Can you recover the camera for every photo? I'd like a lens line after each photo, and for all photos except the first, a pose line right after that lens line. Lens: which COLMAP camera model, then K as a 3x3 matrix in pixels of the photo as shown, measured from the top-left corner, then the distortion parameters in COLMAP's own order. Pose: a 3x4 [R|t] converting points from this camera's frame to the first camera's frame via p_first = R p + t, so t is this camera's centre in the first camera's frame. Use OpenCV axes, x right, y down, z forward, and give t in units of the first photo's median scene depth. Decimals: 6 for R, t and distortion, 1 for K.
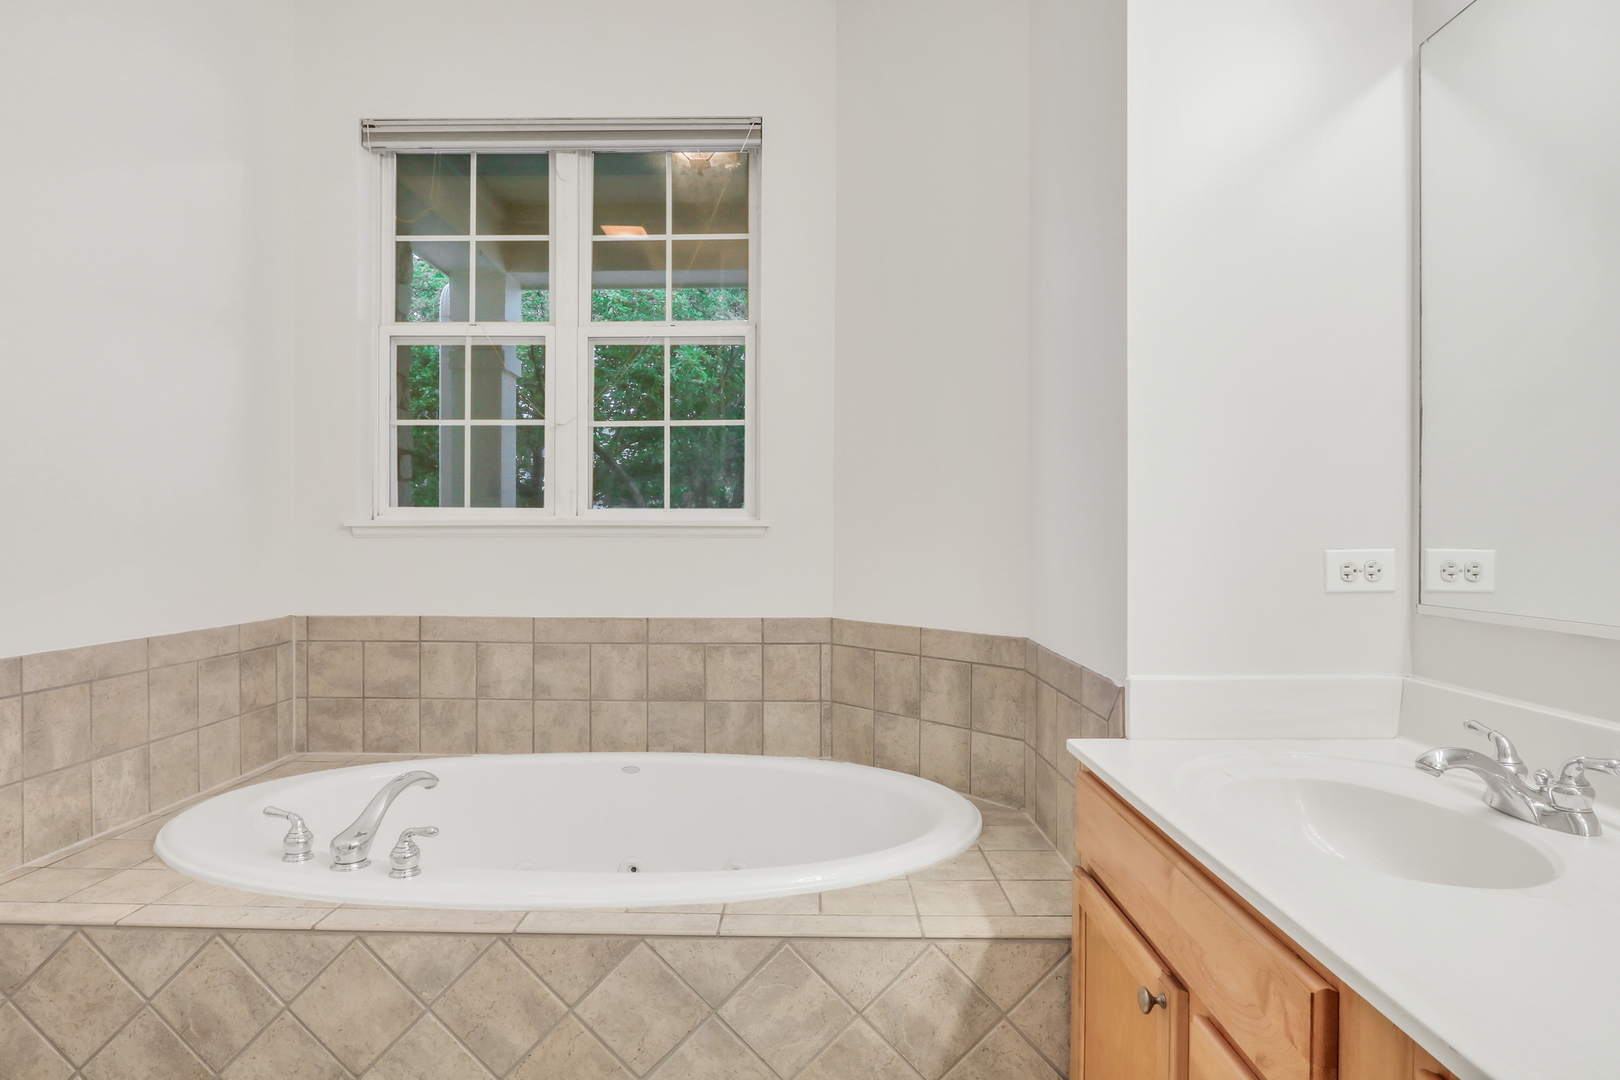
lens RADIAL K [[910.2, 0, 810.0], [0, 910.2, 547.0], [0, 0, 1]] dist [-0.017190, 0.004592]
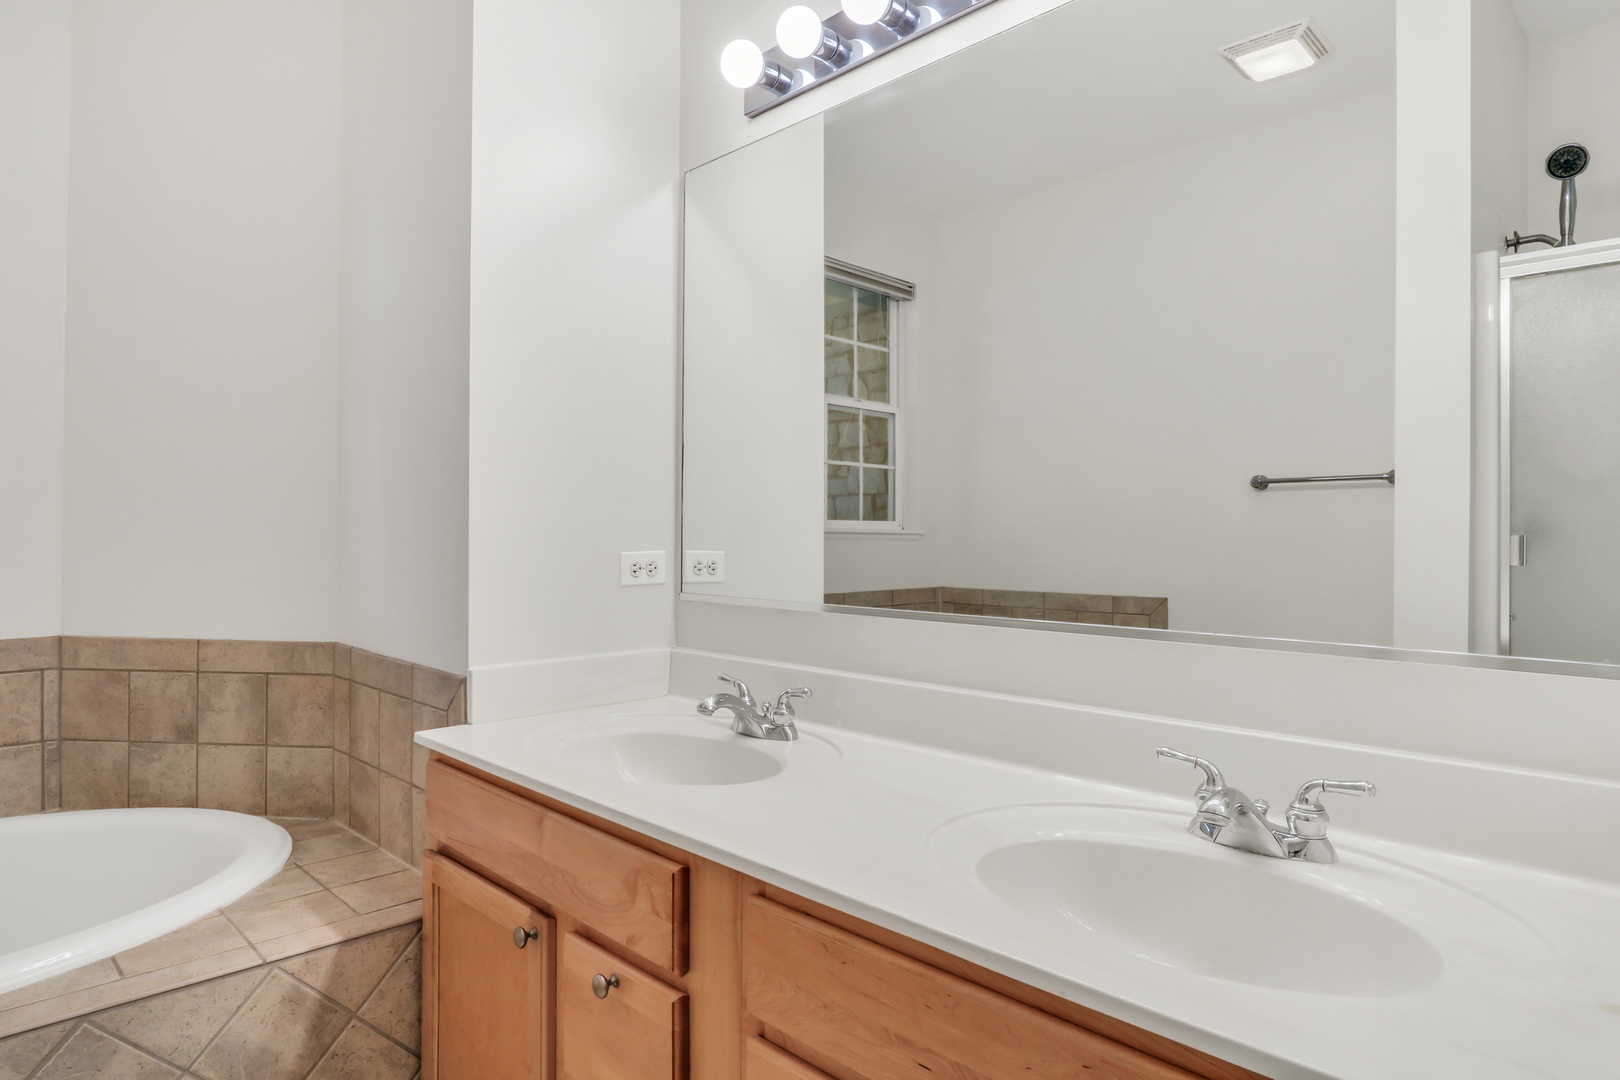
lens RADIAL K [[910.2, 0, 810.9], [0, 910.2, 537.8], [0, 0, 1]] dist [-0.017190, 0.004592]
pose [[0.696285, 0.004274, 0.717752, -0.155229], [-0.000314, 0.999984, -0.005650, -0.009782], [-0.717765, 0.003709, 0.696275, -0.069378]]
